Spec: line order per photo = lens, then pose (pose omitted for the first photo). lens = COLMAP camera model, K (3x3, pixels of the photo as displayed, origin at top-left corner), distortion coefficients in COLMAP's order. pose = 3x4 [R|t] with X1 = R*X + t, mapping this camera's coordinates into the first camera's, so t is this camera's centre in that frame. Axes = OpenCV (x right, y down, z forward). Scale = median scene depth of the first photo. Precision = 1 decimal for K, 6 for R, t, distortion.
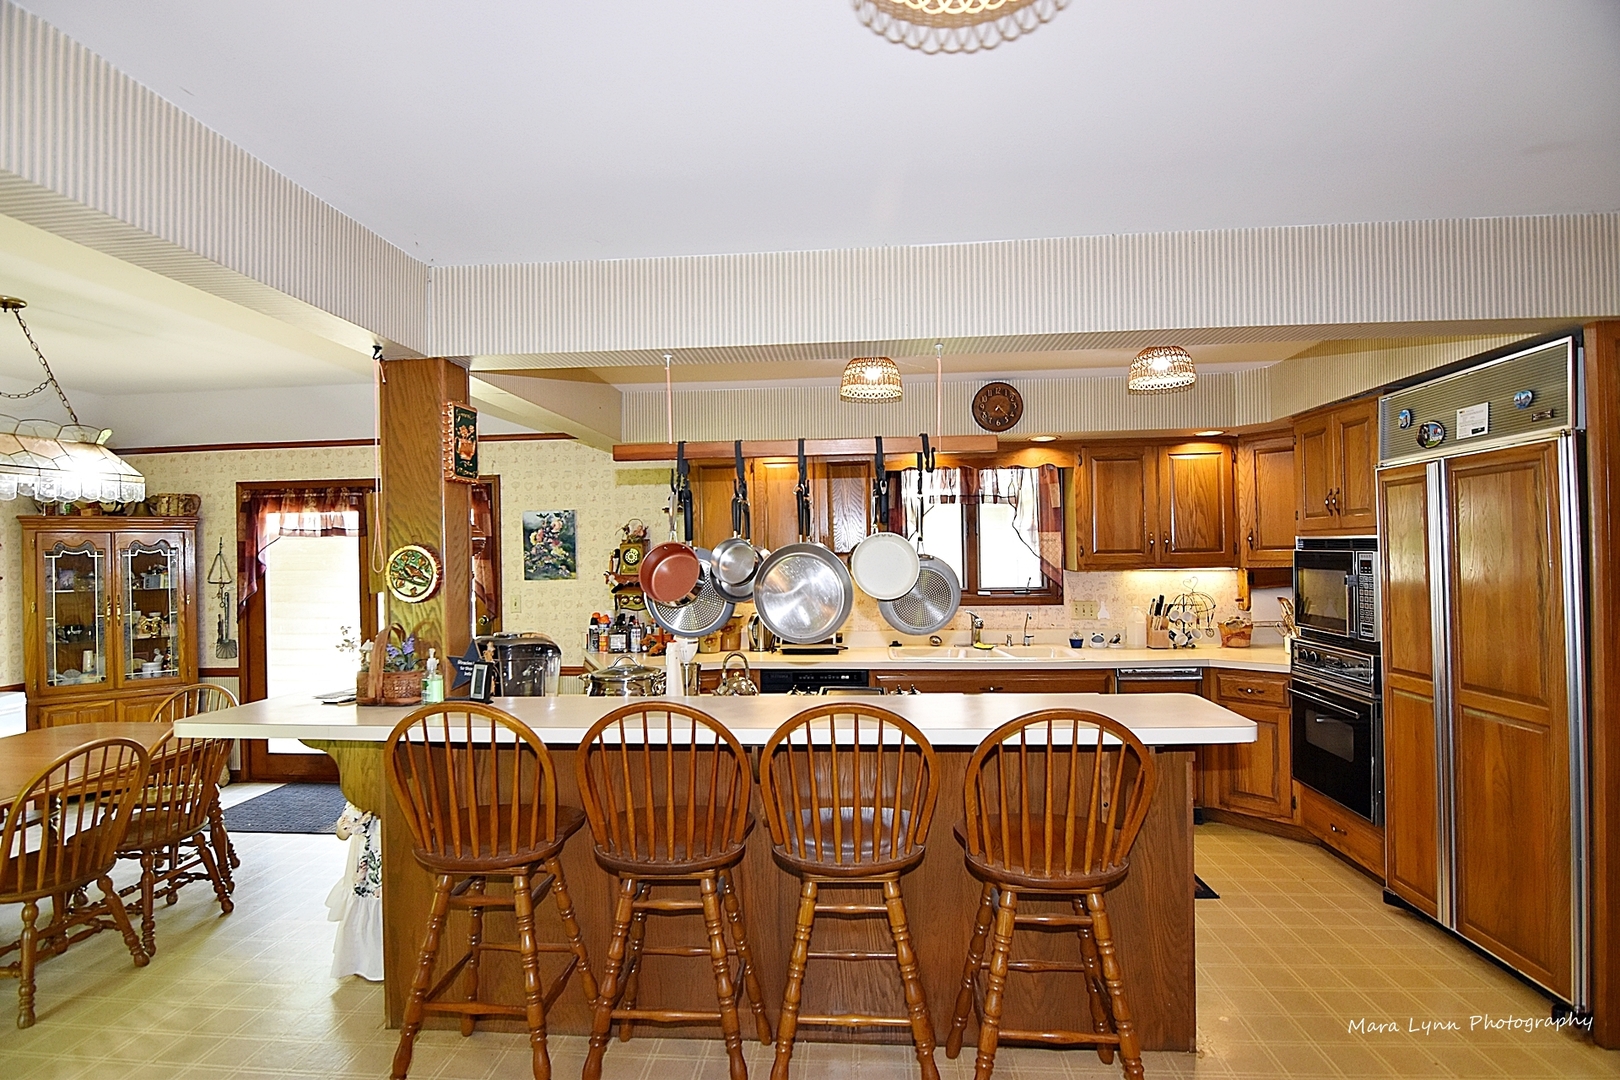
lens RADIAL K [[786.5, 0, 800.2], [0, 786.5, 546.2], [0, 0, 1]] dist [-0.003420, -0.009825]
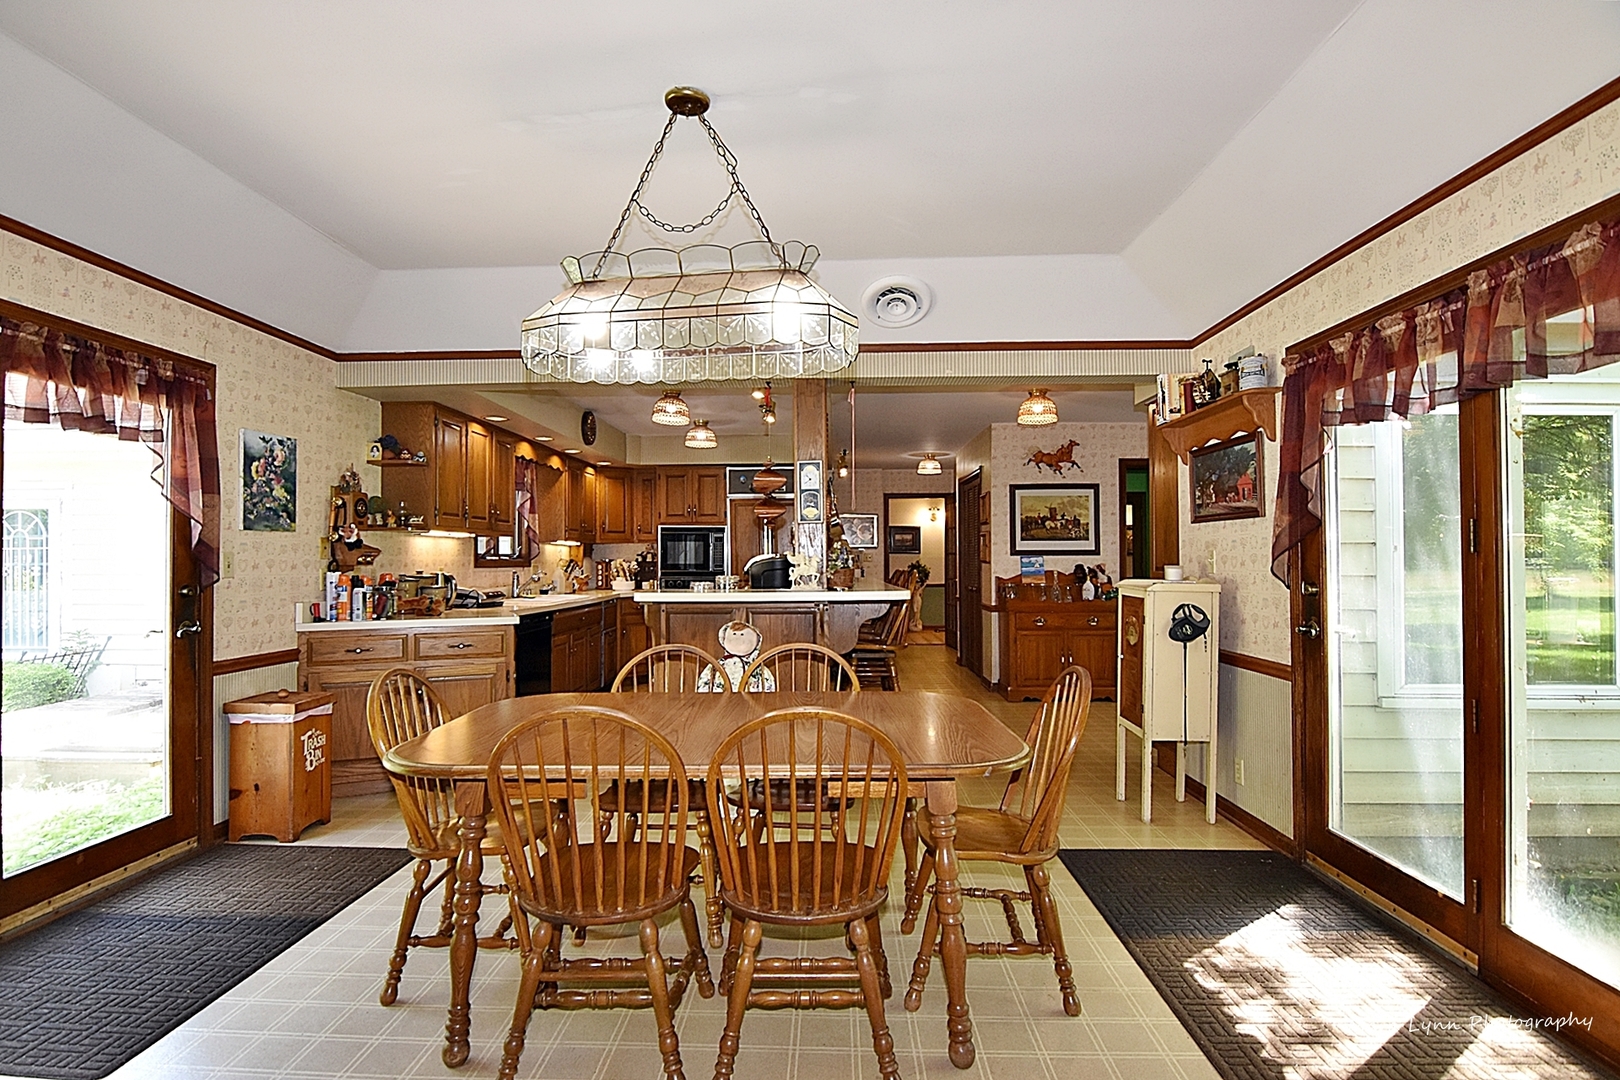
lens RADIAL K [[786.5, 0, 800.2], [0, 786.5, 546.2], [0, 0, 1]] dist [-0.003420, -0.009825]
pose [[-0.027971, 0.028299, 0.999208, -1.043028], [-0.010664, 0.999534, -0.028606, 0.071911], [-0.999552, -0.011455, -0.027656, 0.538906]]
